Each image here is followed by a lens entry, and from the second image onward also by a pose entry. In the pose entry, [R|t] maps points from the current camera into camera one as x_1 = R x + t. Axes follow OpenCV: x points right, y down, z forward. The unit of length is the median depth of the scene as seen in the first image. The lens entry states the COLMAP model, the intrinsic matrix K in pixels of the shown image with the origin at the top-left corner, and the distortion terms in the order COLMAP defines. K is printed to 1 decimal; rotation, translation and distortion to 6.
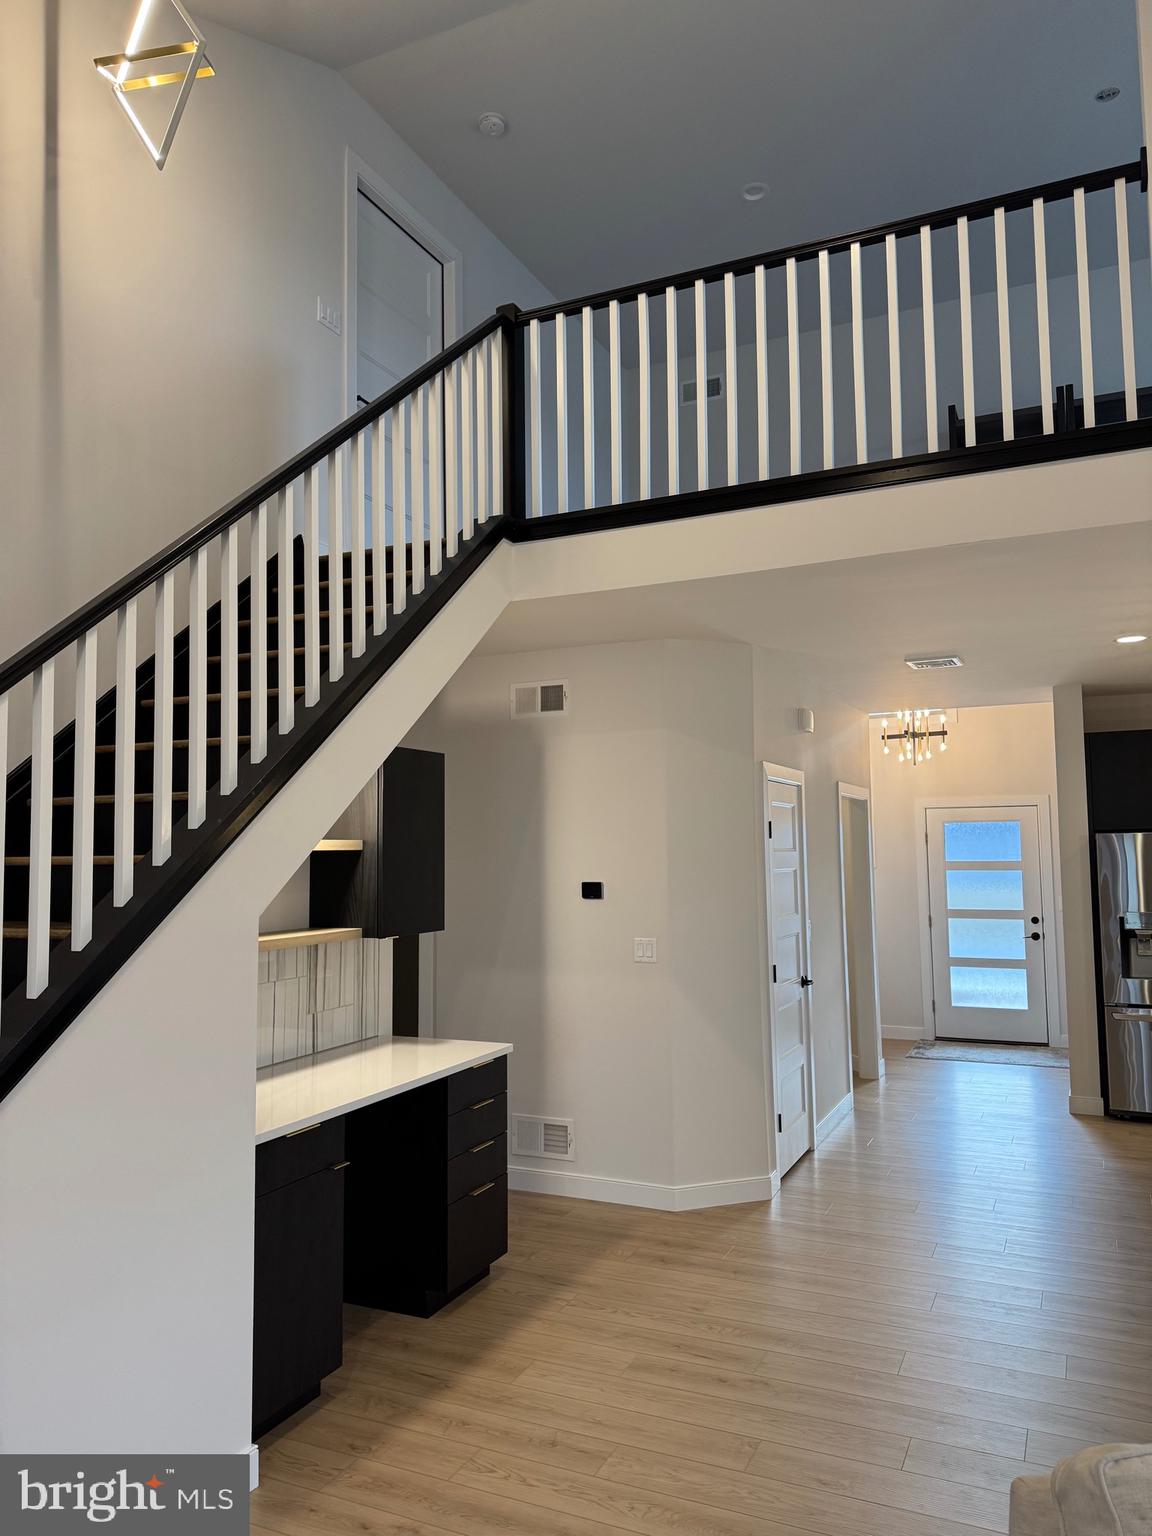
lens RADIAL K [[1080.6, 0, 568.8], [0, 1080.6, 781.6], [0, 0, 1]] dist [0.052540, -0.036422]
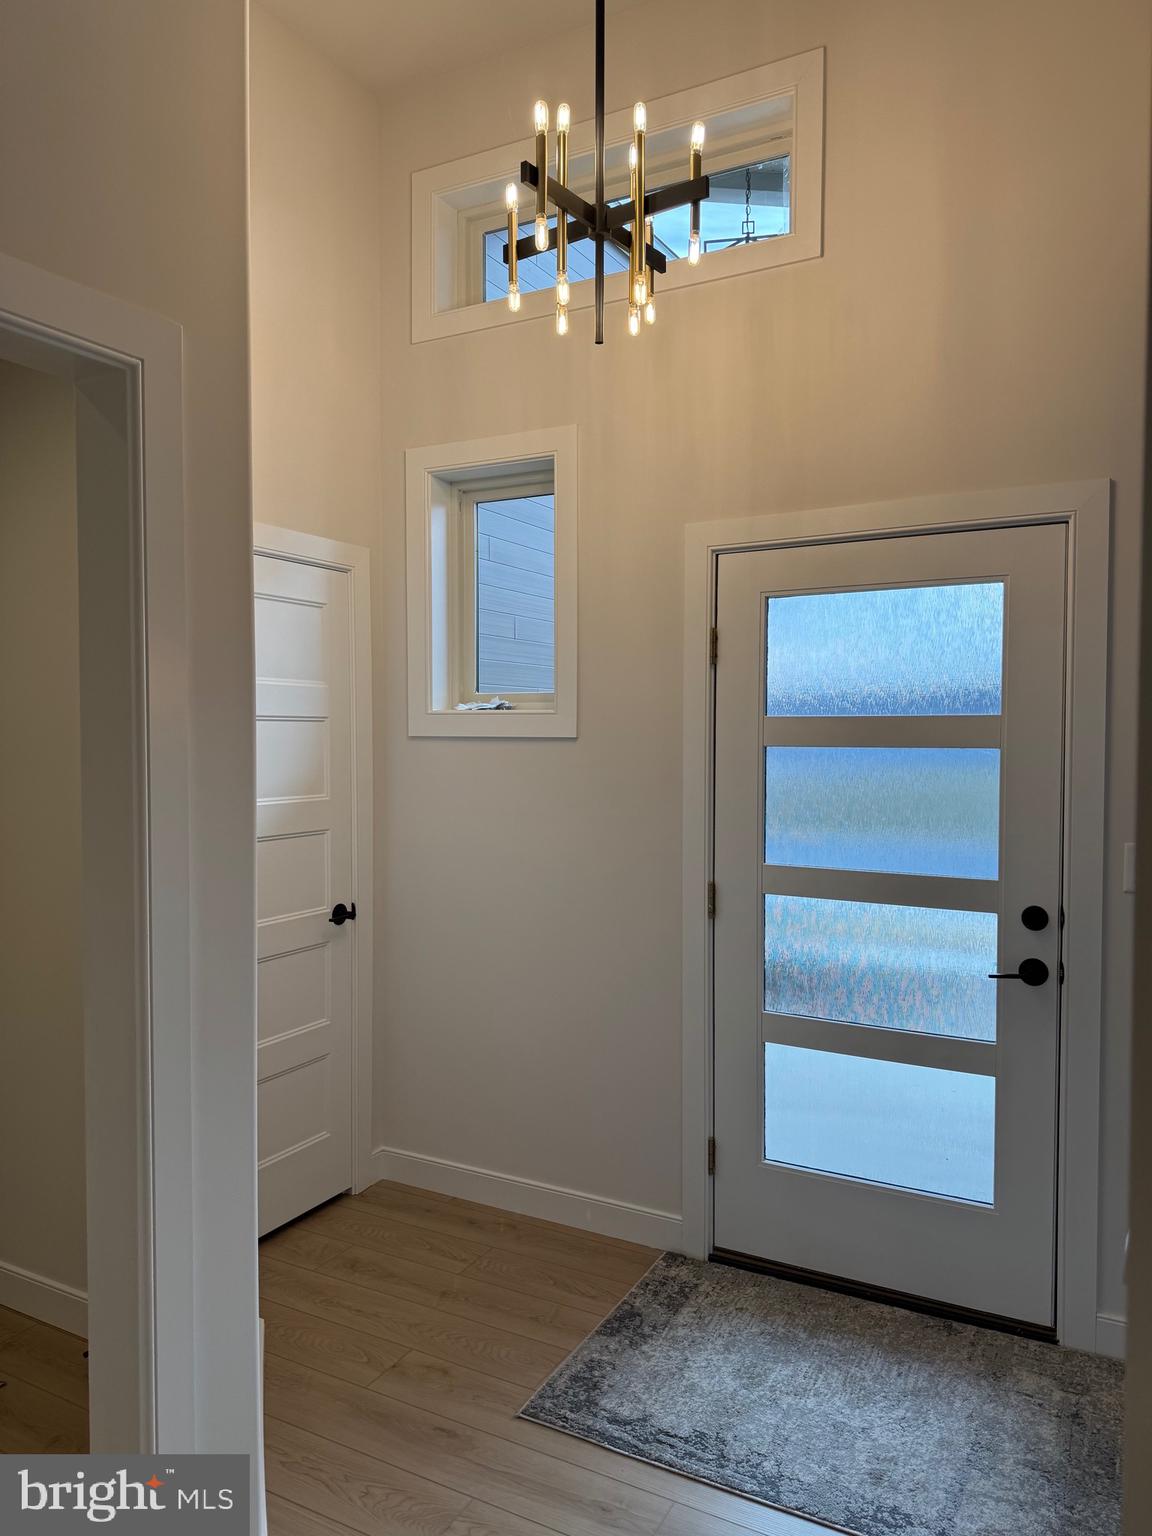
lens RADIAL K [[1080.6, 0, 569.8], [0, 1080.6, 773.6], [0, 0, 1]] dist [0.052540, -0.036422]
pose [[0.998677, 0.014953, -0.049209, 0.316377], [-0.009225, 0.993365, 0.114635, 0.056227], [0.050596, -0.114029, 0.992188, 0.707016]]
